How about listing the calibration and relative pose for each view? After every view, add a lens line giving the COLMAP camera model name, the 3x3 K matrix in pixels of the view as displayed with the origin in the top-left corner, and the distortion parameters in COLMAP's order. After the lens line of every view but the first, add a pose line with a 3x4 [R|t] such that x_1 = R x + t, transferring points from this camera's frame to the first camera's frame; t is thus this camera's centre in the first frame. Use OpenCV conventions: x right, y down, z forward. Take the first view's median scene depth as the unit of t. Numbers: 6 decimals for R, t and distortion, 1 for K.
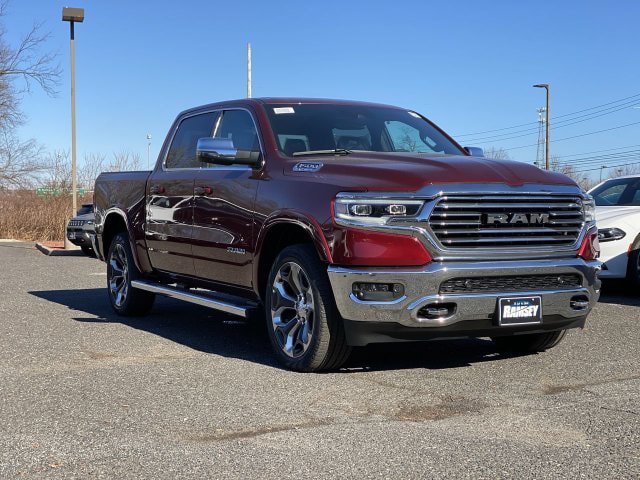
lens RADIAL K [[936.7, 0, 320.0], [0, 936.7, 240.0], [0, 0, 1]] dist [0.180951, 0.025823]
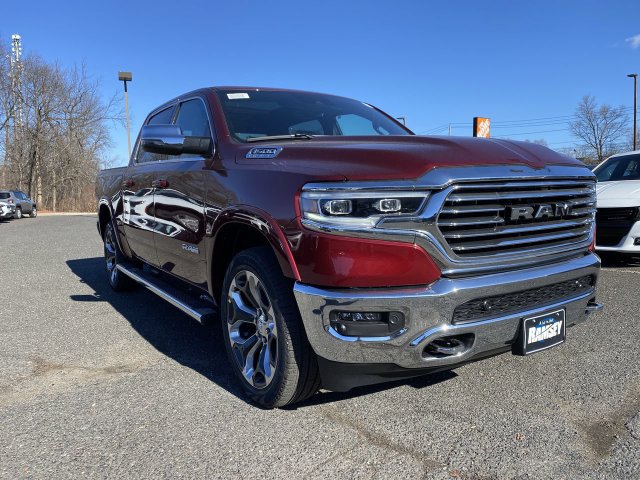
lens RADIAL K [[487.2, 0, 316.8], [0, 487.2, 236.5], [0, 0, 1]] dist [0.050236, -0.042185]
pose [[0.996890, -0.035326, 0.070447, 0.000760], [0.030714, 0.997379, 0.065506, -0.034131], [-0.072576, -0.063138, 0.995362, 0.621745]]
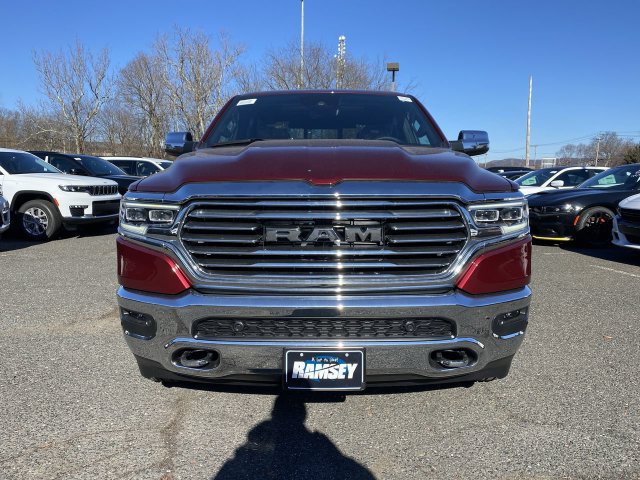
lens RADIAL K [[487.2, 0, 316.8], [0, 487.2, 236.5], [0, 0, 1]] dist [0.050236, -0.042185]
pose [[0.872306, 0.060616, -0.485188, 0.374560], [-0.016684, 0.995398, 0.094364, -0.054148], [0.488675, -0.074219, 0.869303, 0.701334]]
